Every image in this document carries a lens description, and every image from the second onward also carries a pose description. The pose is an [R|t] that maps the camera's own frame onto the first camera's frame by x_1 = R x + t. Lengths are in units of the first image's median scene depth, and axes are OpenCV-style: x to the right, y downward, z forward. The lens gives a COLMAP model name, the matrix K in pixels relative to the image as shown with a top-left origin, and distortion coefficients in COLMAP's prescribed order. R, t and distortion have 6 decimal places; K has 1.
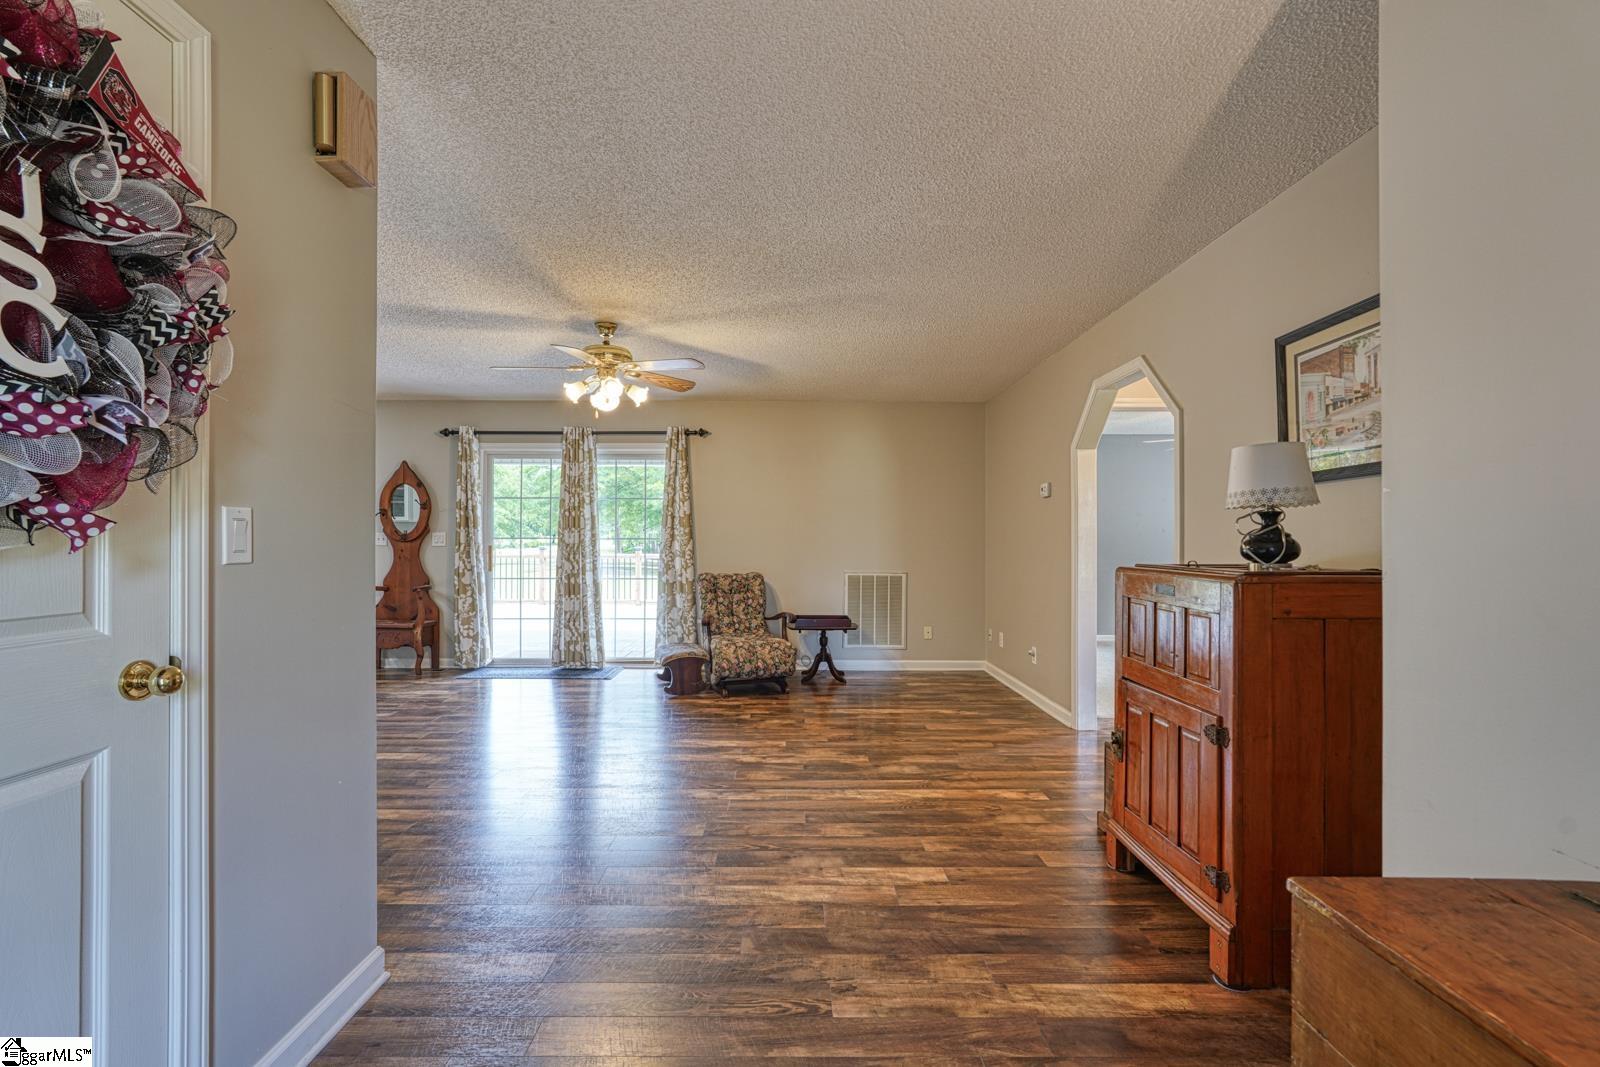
lens RADIAL K [[716.1, 0, 800.1], [0, 716.1, 540.3], [0, 0, 1]] dist [-0.000137, 0.000990]
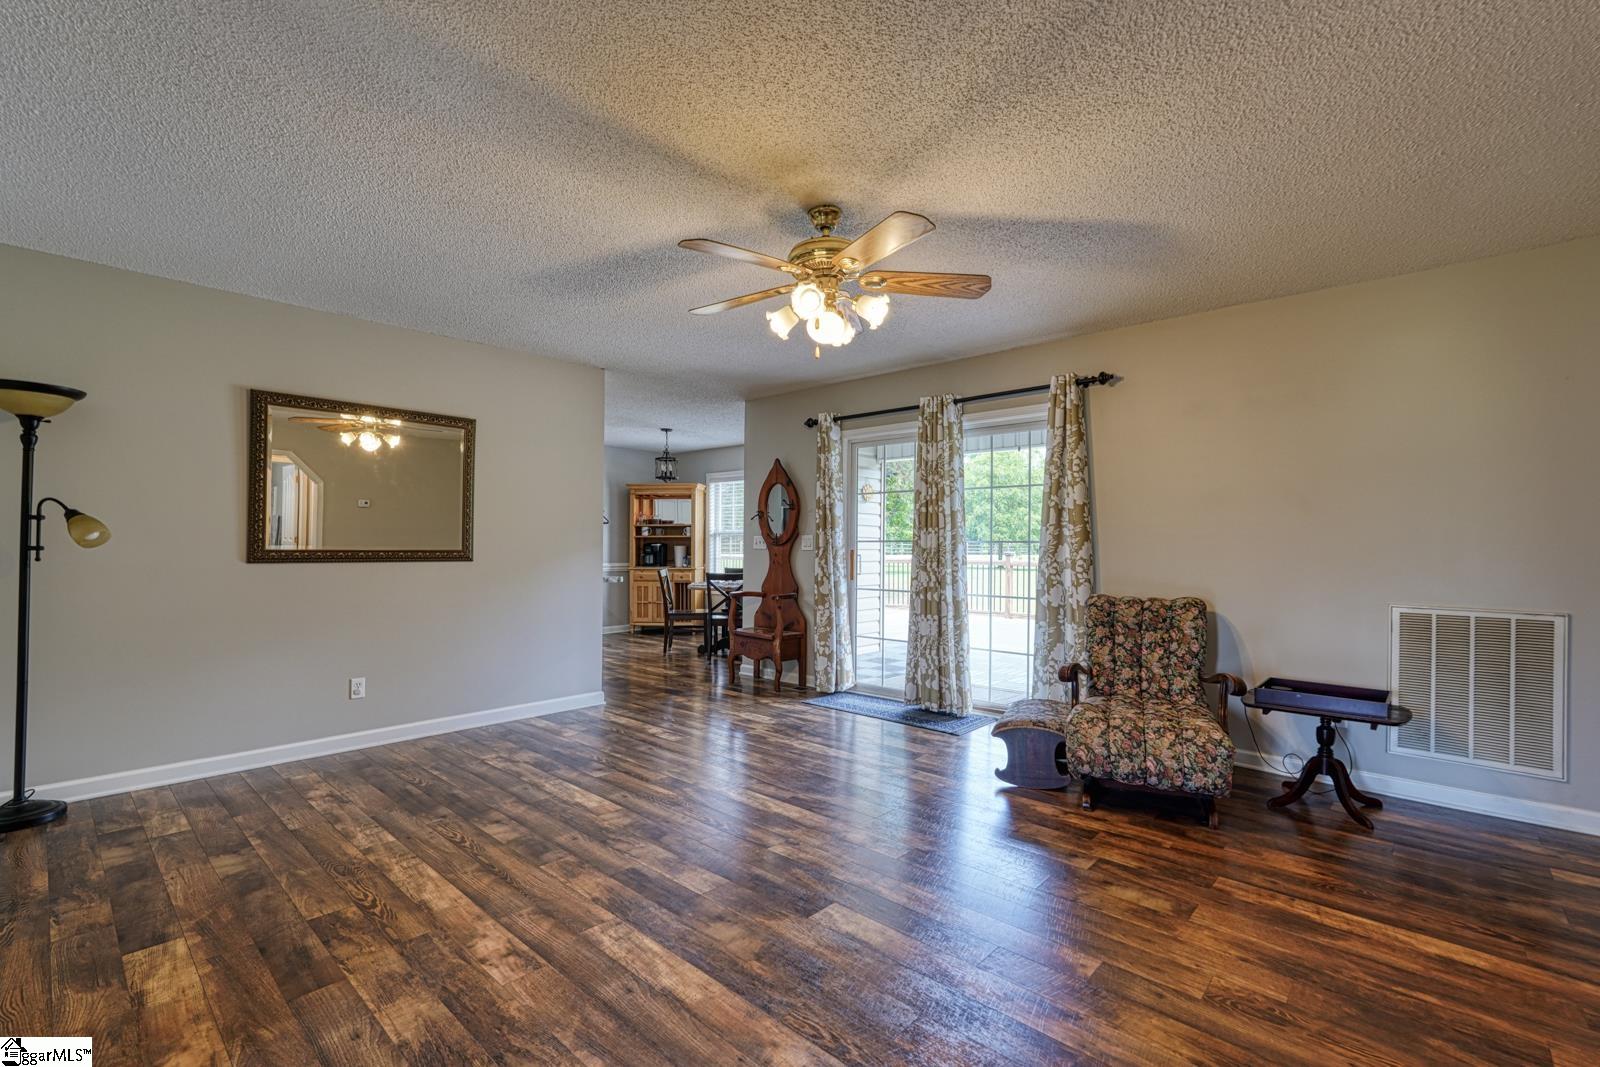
lens RADIAL K [[716.1, 0, 796.9], [0, 716.1, 544.1], [0, 0, 1]] dist [-0.000137, 0.000990]
pose [[0.729933, 0.000240, -0.683519, 0.105013], [-0.002231, 0.999995, -0.002033, 0.002315], [0.683515, 0.003009, 0.729930, 0.339408]]
